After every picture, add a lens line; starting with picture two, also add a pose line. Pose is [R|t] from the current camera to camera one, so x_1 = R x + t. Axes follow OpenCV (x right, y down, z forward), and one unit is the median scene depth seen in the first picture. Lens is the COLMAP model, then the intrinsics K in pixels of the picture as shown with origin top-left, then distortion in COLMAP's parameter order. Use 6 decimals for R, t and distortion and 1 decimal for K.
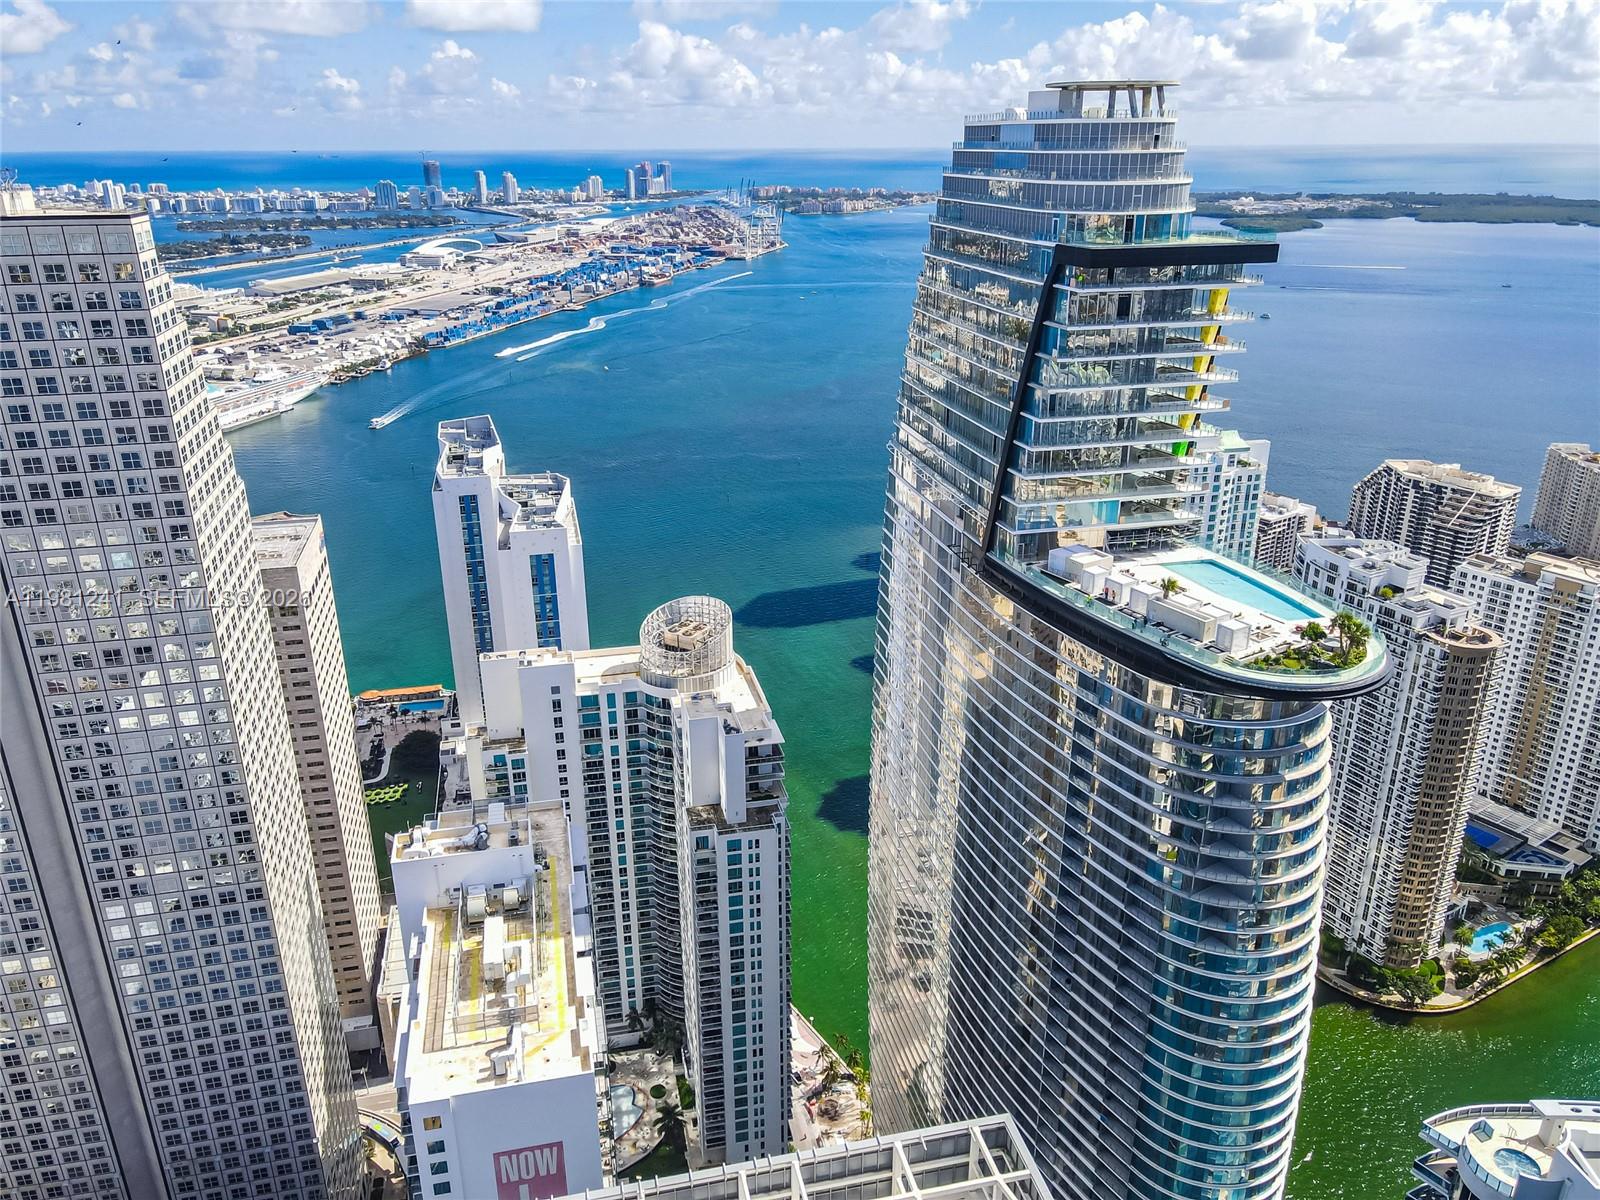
lens RADIAL K [[1170.0, 0, 800.0], [0, 1170.0, 600.0], [0, 0, 1]] dist [0.009825, 0.011696]
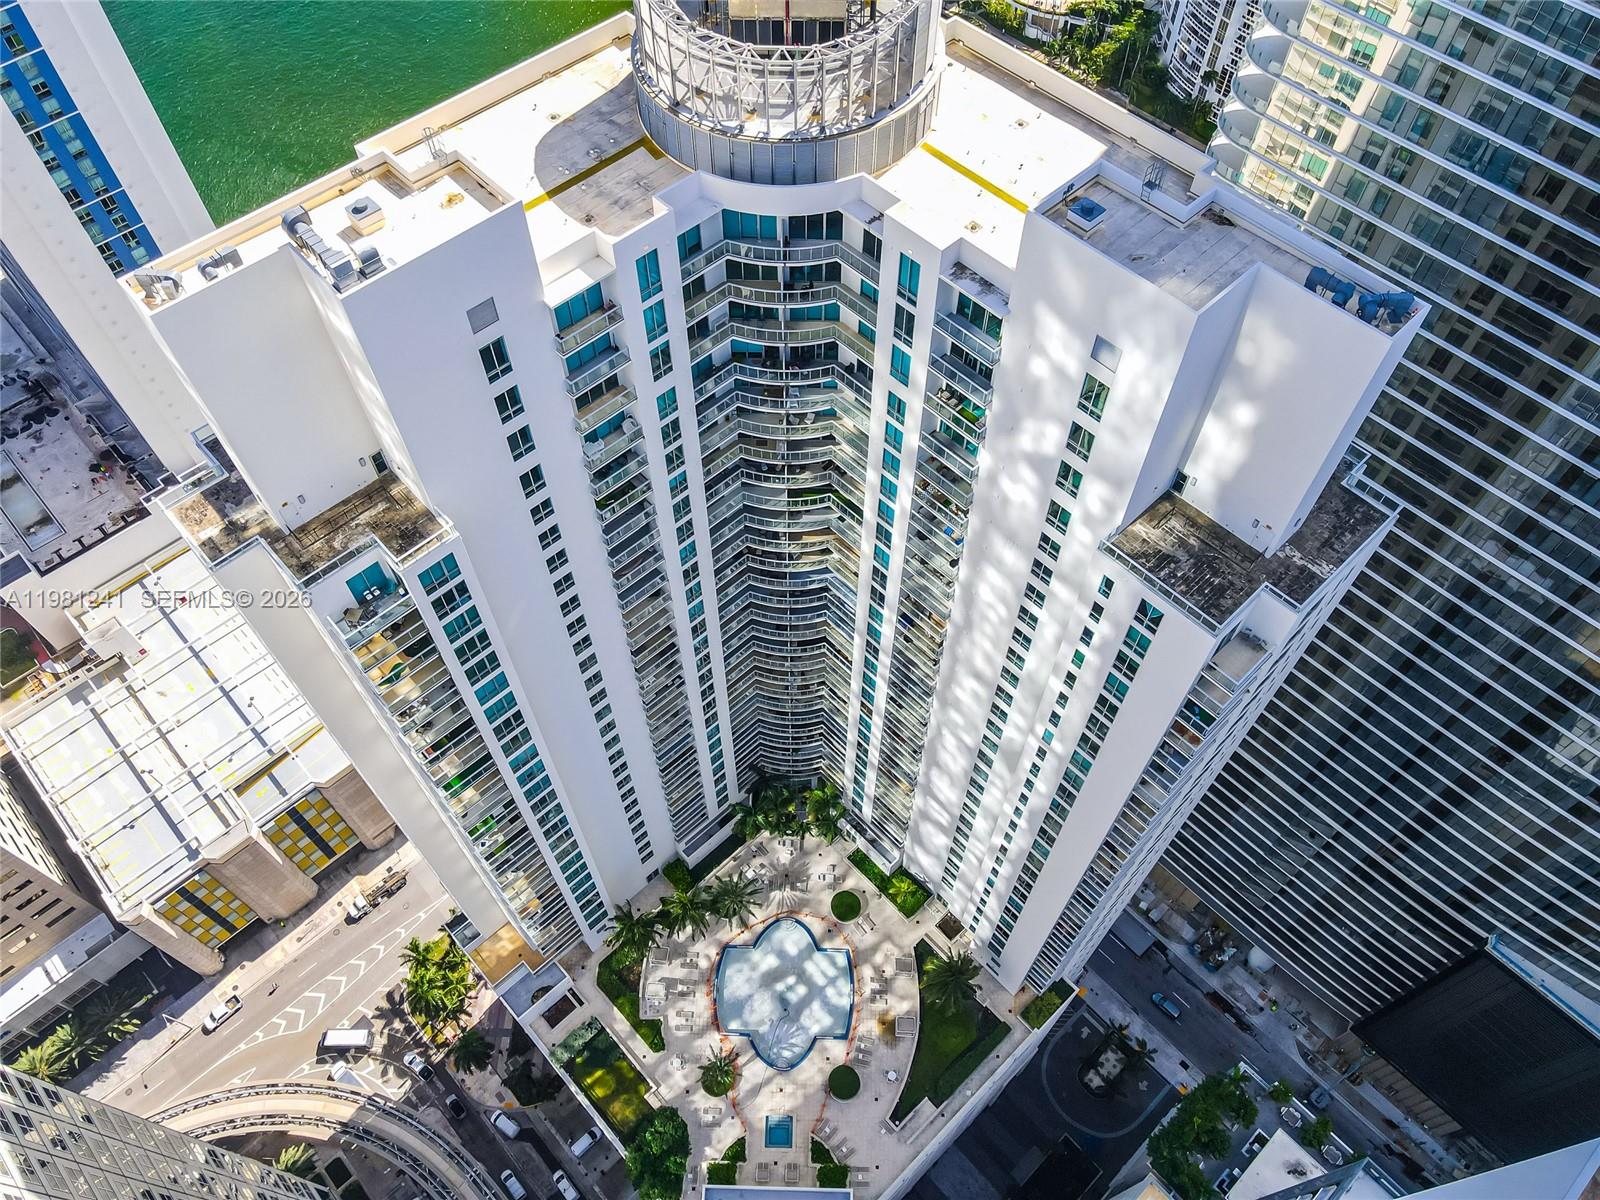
lens RADIAL K [[1170.0, 0, 800.0], [0, 1170.0, 600.0], [0, 0, 1]] dist [0.009825, 0.011696]
pose [[0.867376, -0.414789, 0.274972, -0.150761], [0.182276, 0.778933, 0.600032, -0.014120], [-0.463071, -0.470332, 0.751234, 0.441111]]
